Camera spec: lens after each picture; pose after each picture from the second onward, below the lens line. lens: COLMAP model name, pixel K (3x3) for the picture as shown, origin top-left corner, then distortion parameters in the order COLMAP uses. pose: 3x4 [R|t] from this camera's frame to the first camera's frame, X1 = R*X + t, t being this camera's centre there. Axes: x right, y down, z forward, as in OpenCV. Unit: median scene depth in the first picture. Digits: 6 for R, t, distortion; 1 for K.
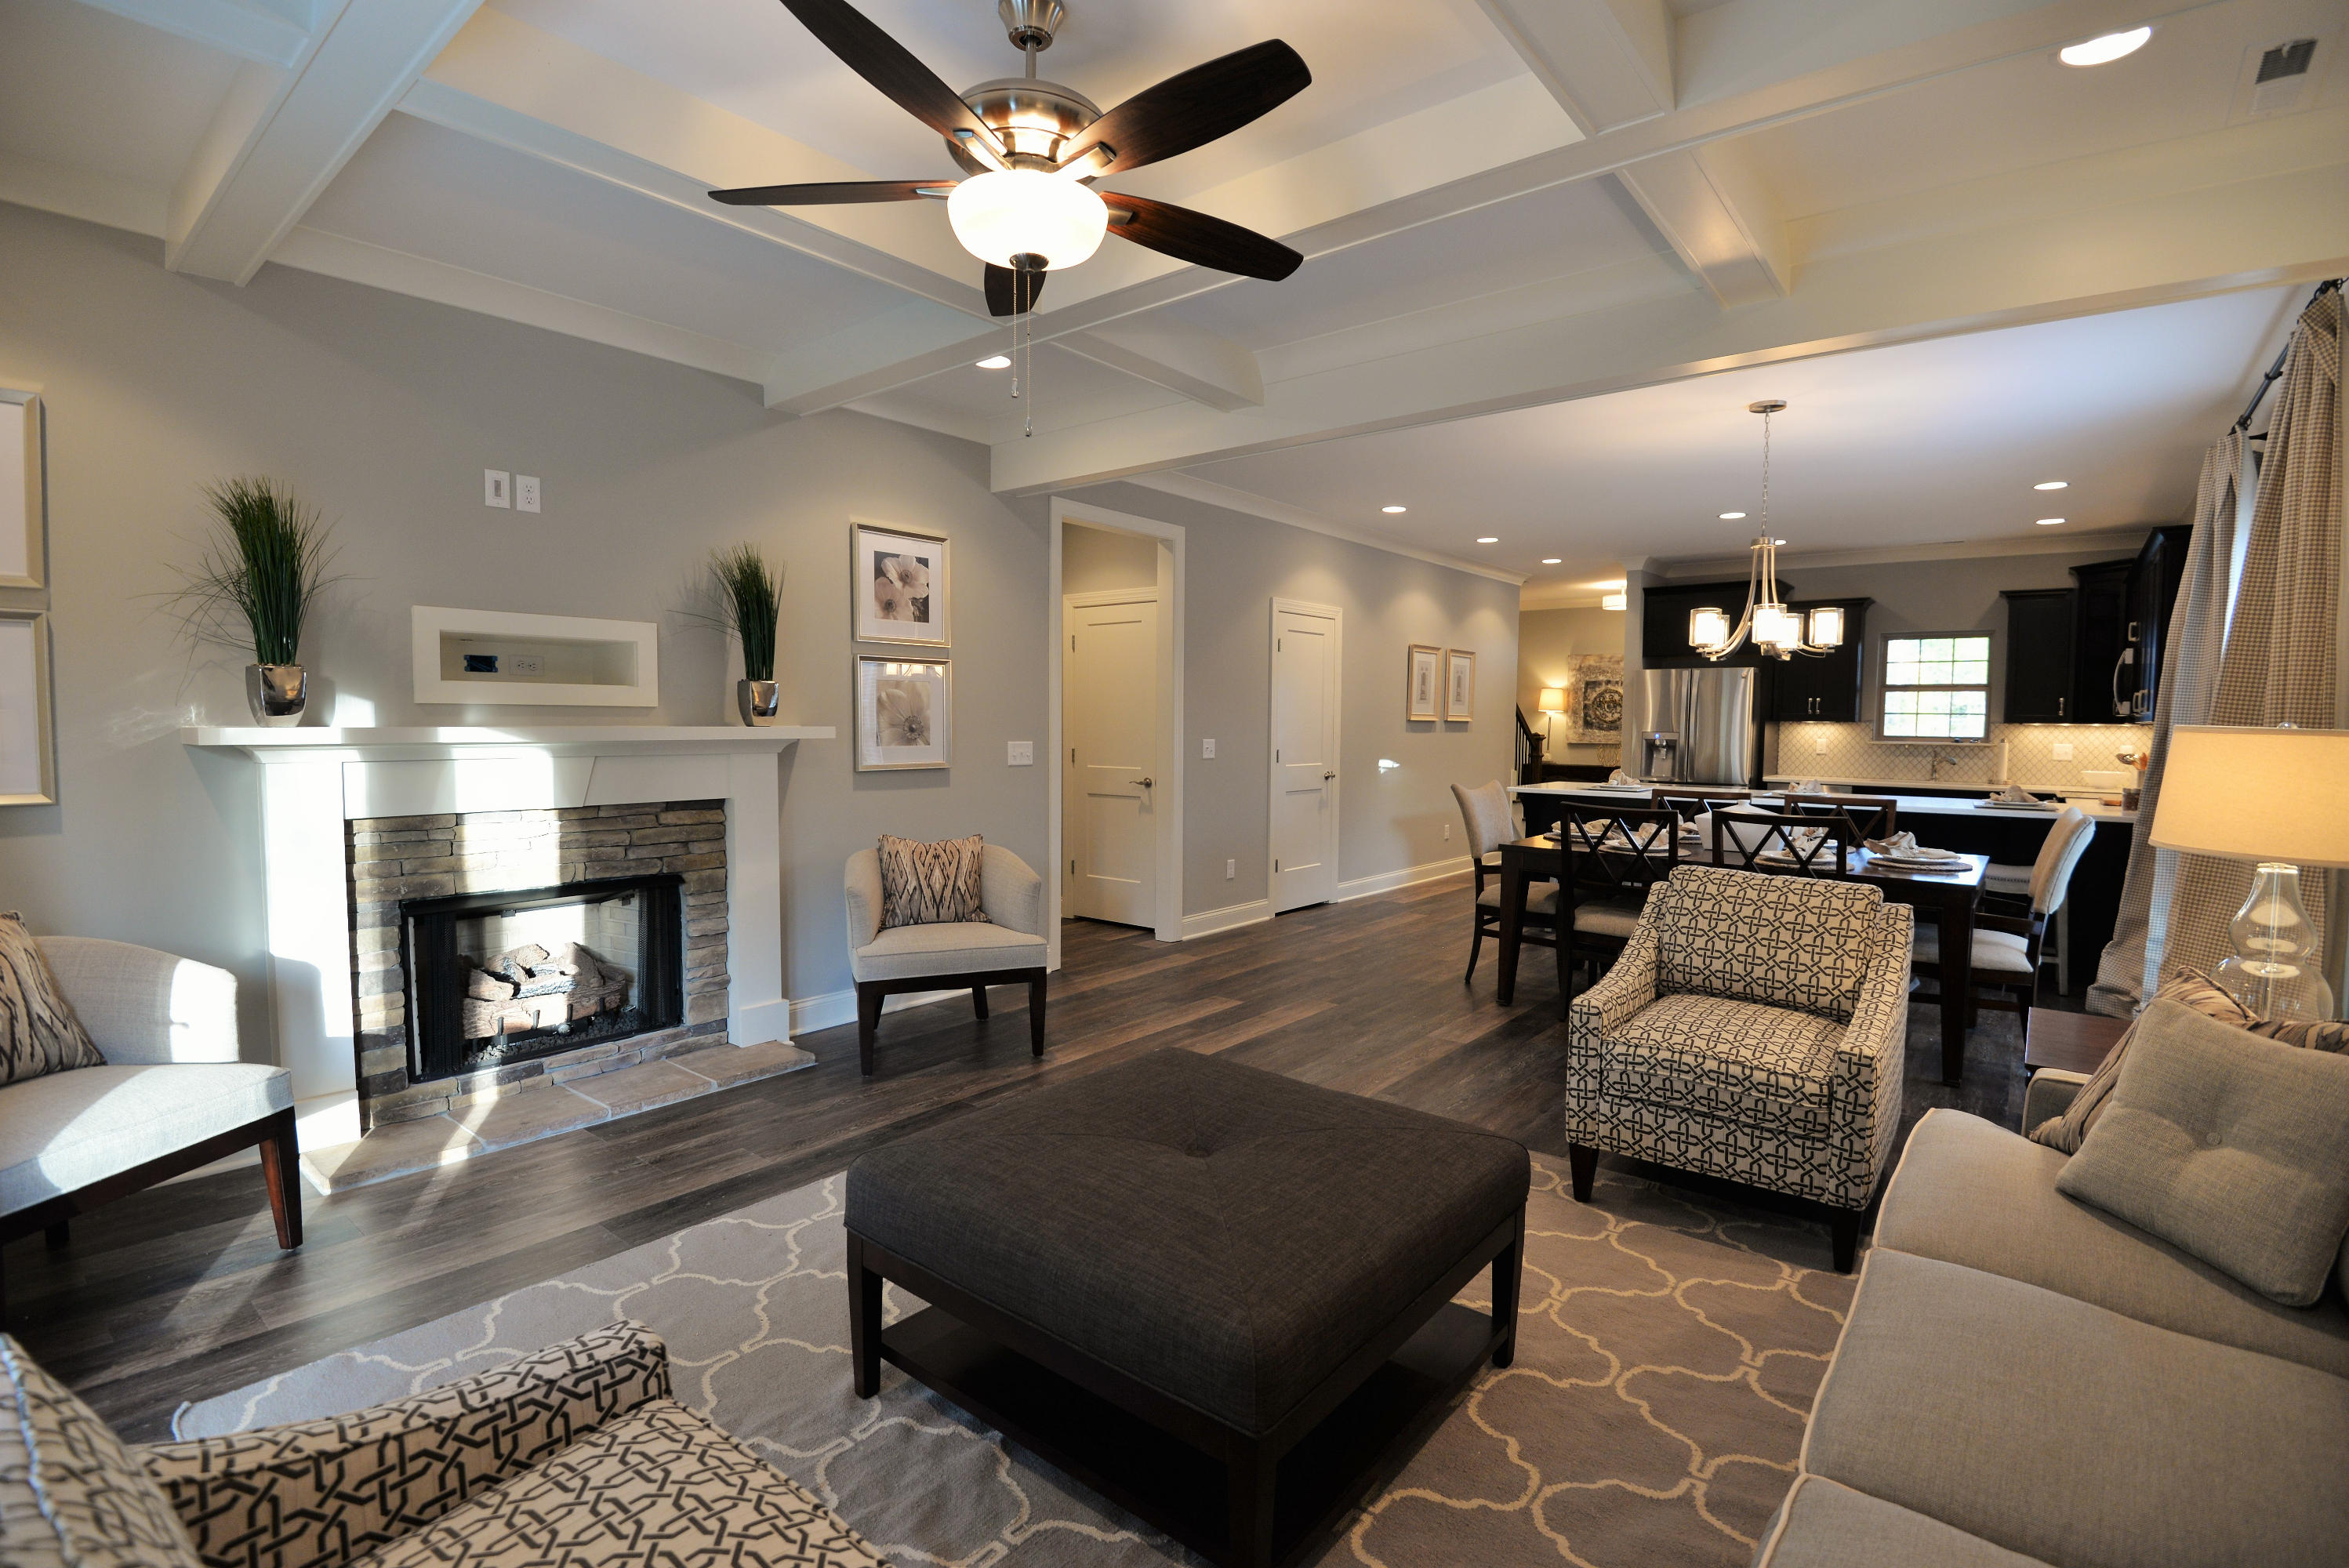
lens RADIAL K [[1087.1, 0, 1162.1], [0, 1087.1, 787.0], [0, 0, 1]] dist [-0.017454, -0.009942]
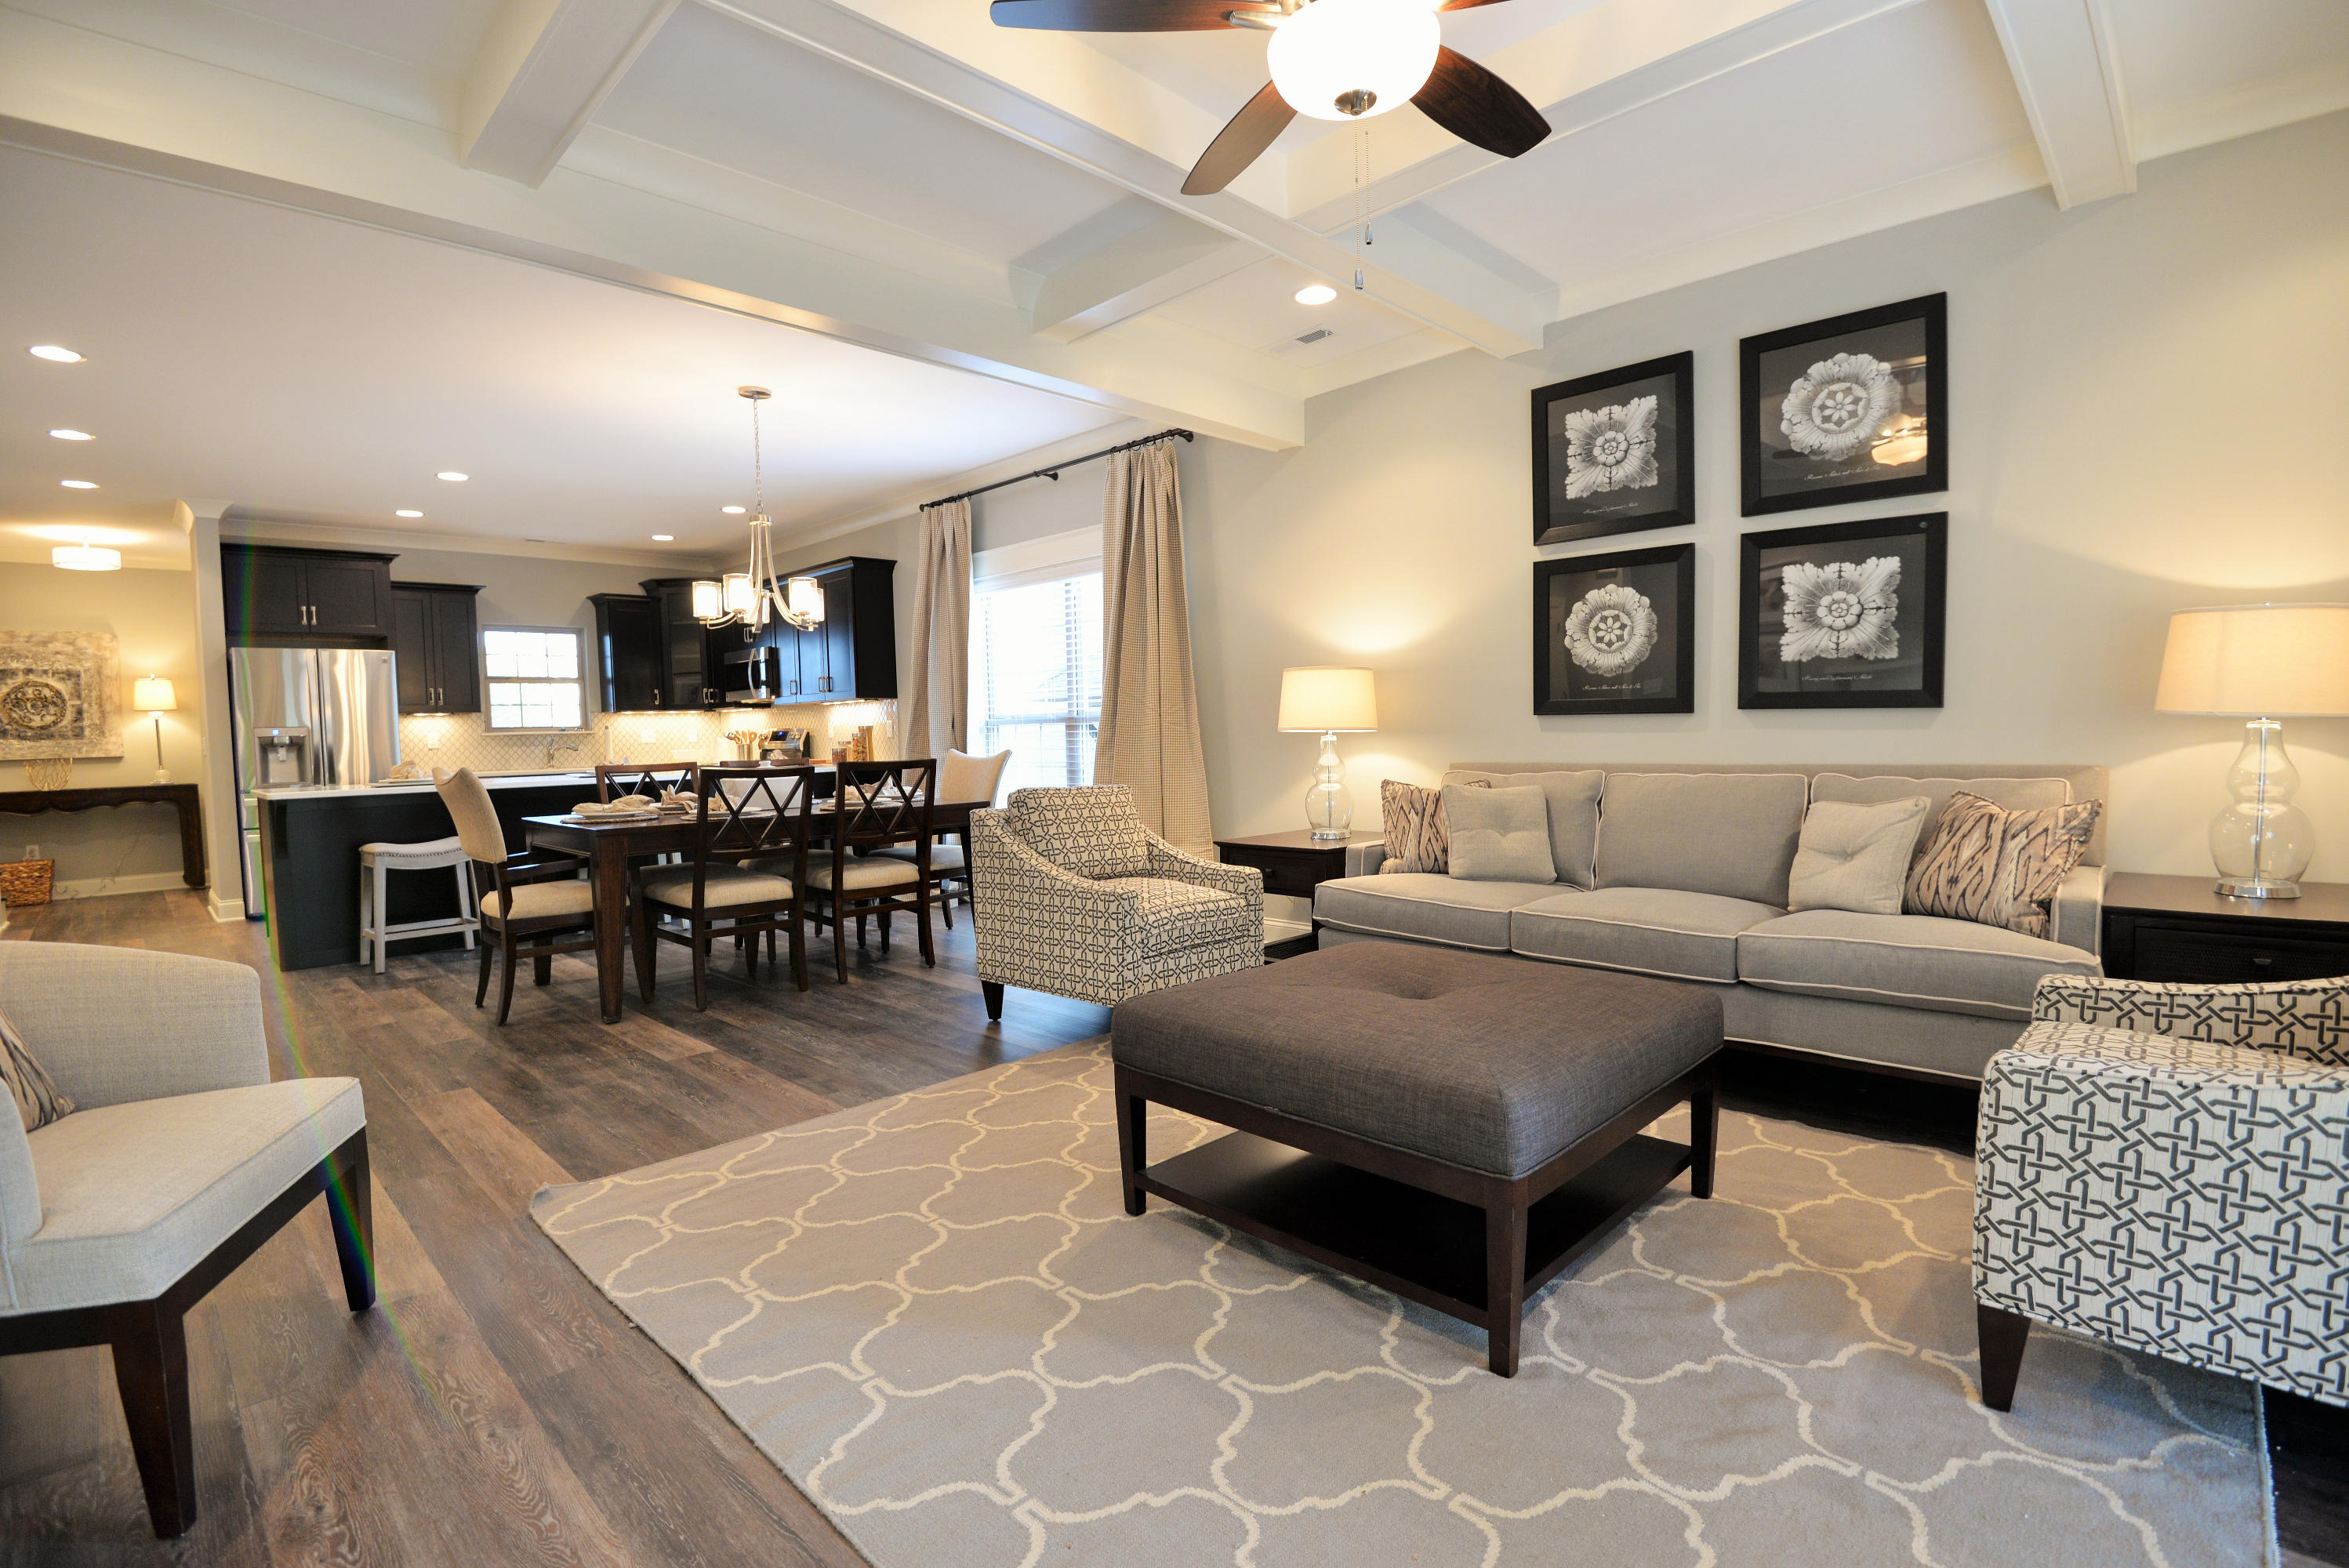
lens RADIAL K [[1087.1, 0, 1175.8], [0, 1087.1, 788.6], [0, 0, 1]] dist [-0.017454, -0.009942]
pose [[0.097886, -0.067541, 0.992903, -0.479463], [0.089459, 0.994253, 0.058813, 0.013079], [-0.991169, 0.083067, 0.103366, 0.491891]]
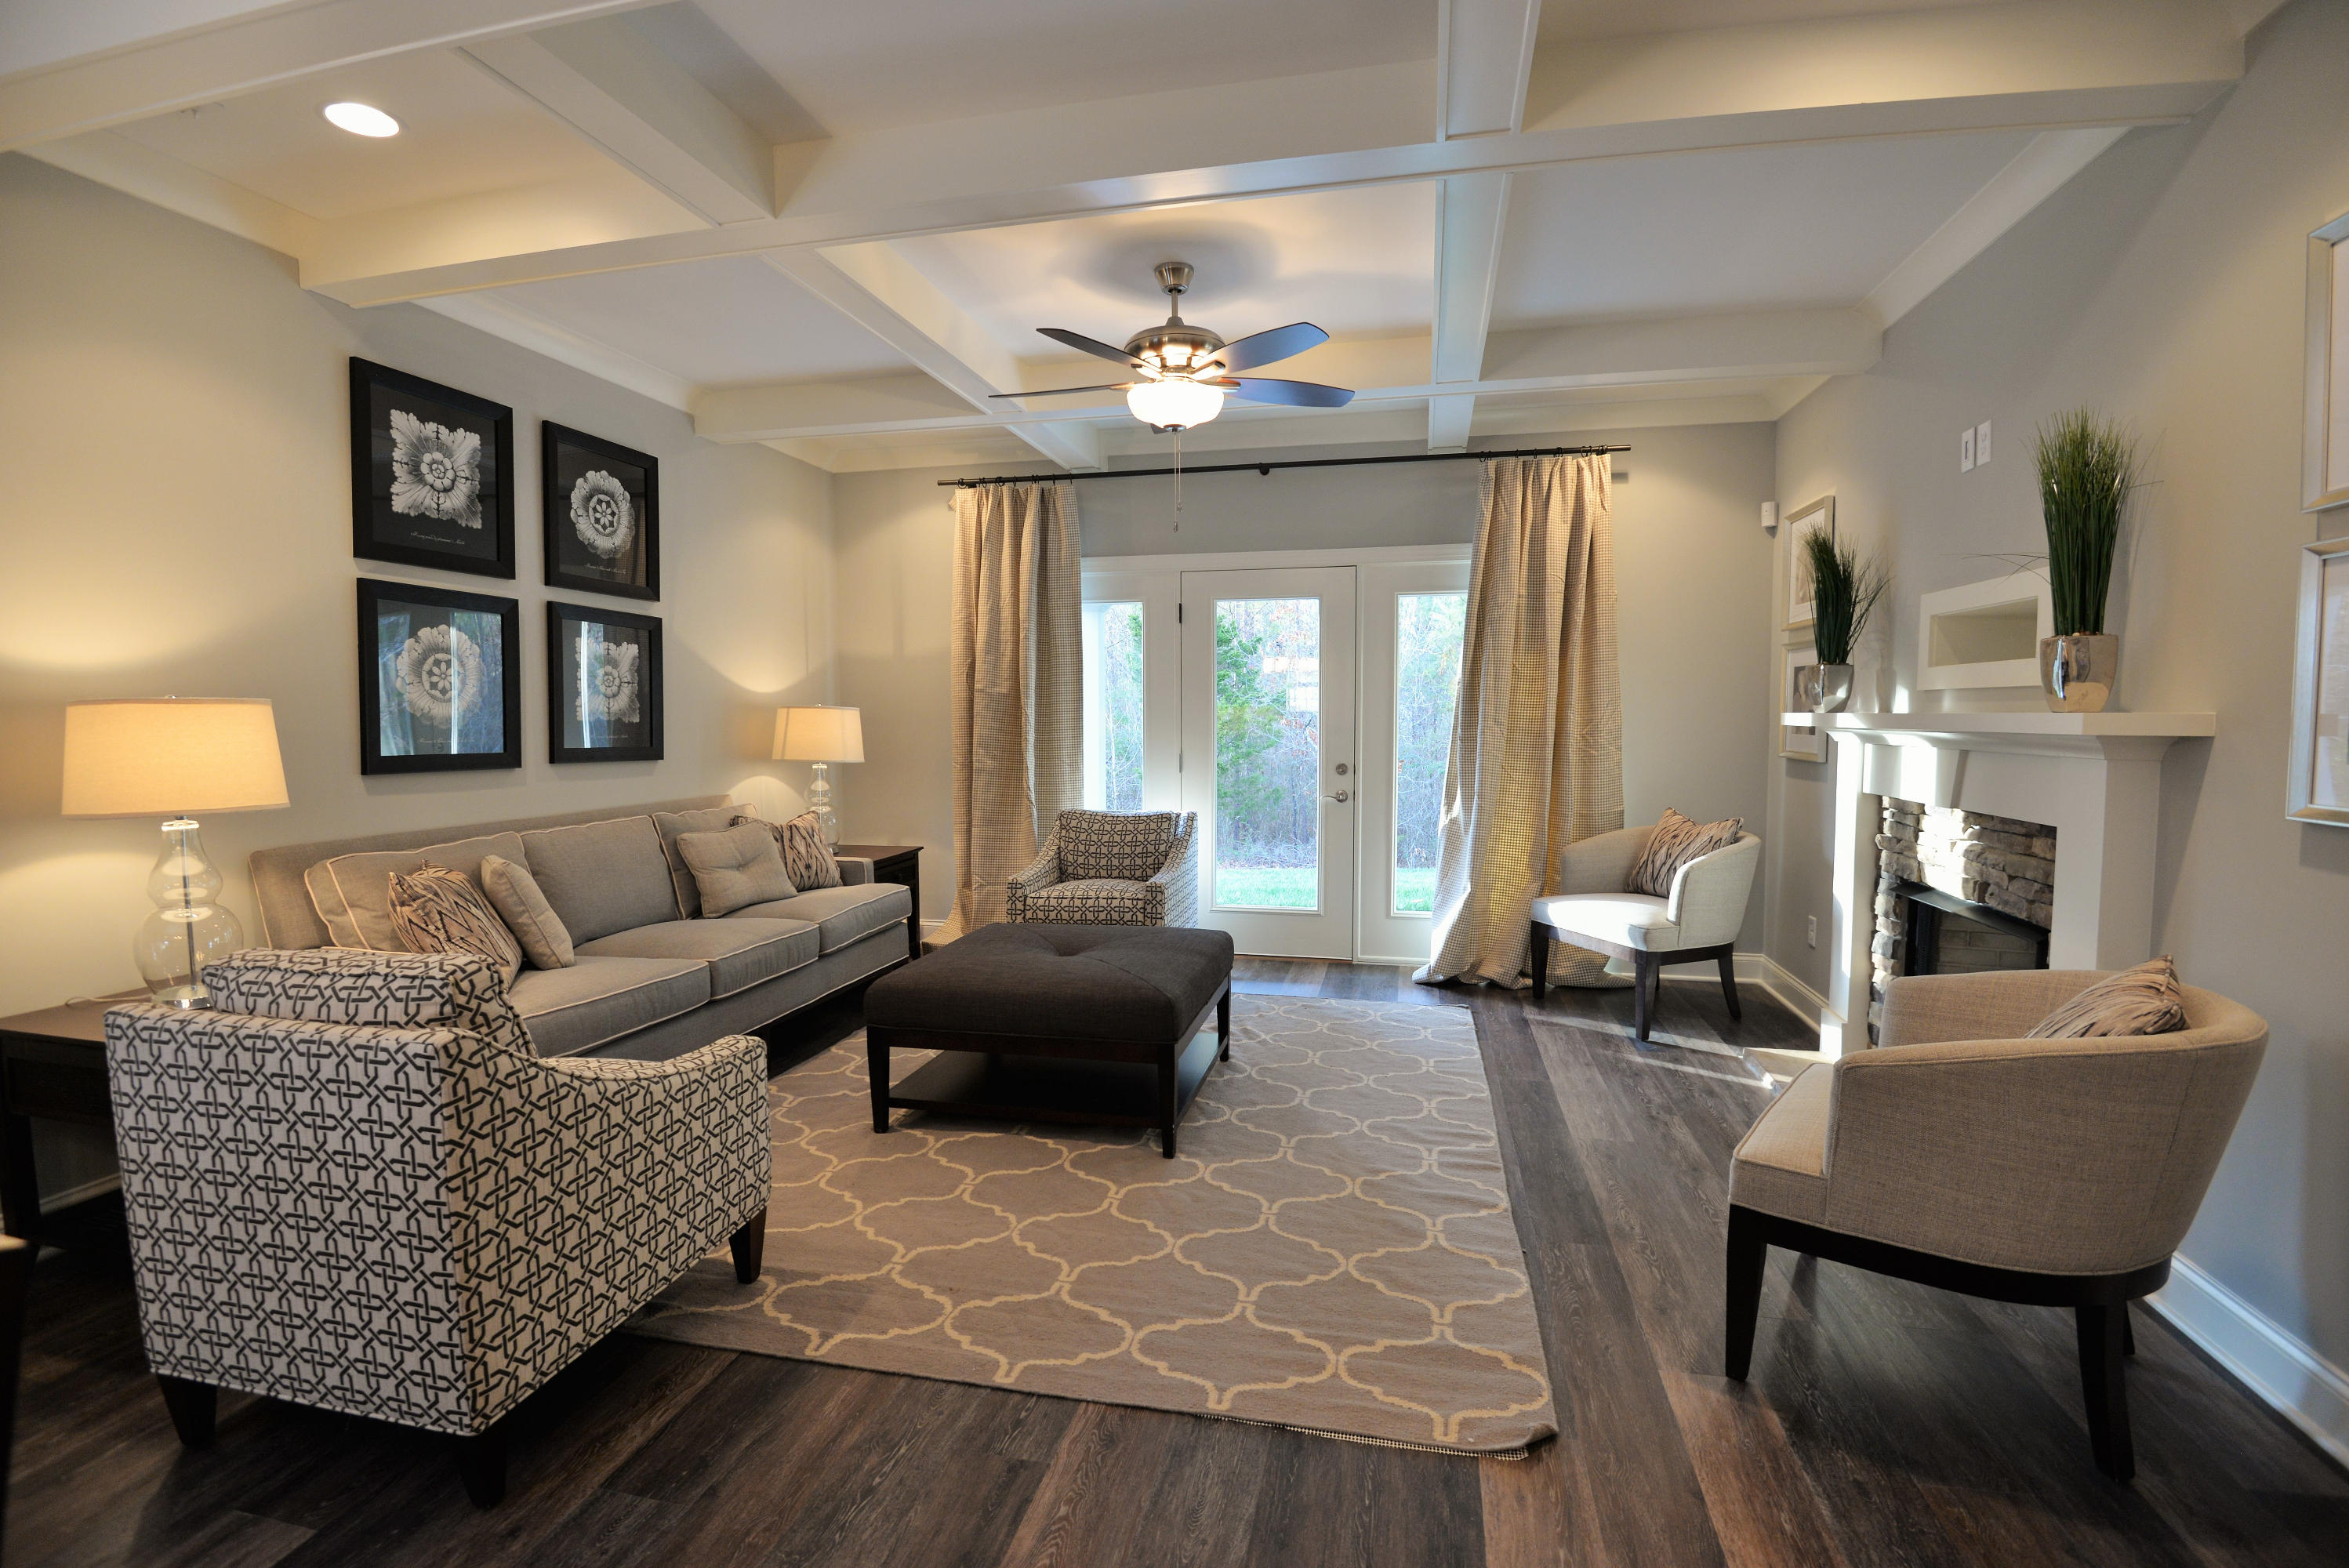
lens RADIAL K [[1087.1, 0, 1177.7], [0, 1087.1, 787.7], [0, 0, 1]] dist [-0.017454, -0.009942]
pose [[-0.895092, 0.024143, -0.445228, 0.283774], [-0.033258, 0.992136, 0.120661, -0.060238], [0.444640, 0.122810, -0.887250, 1.129843]]
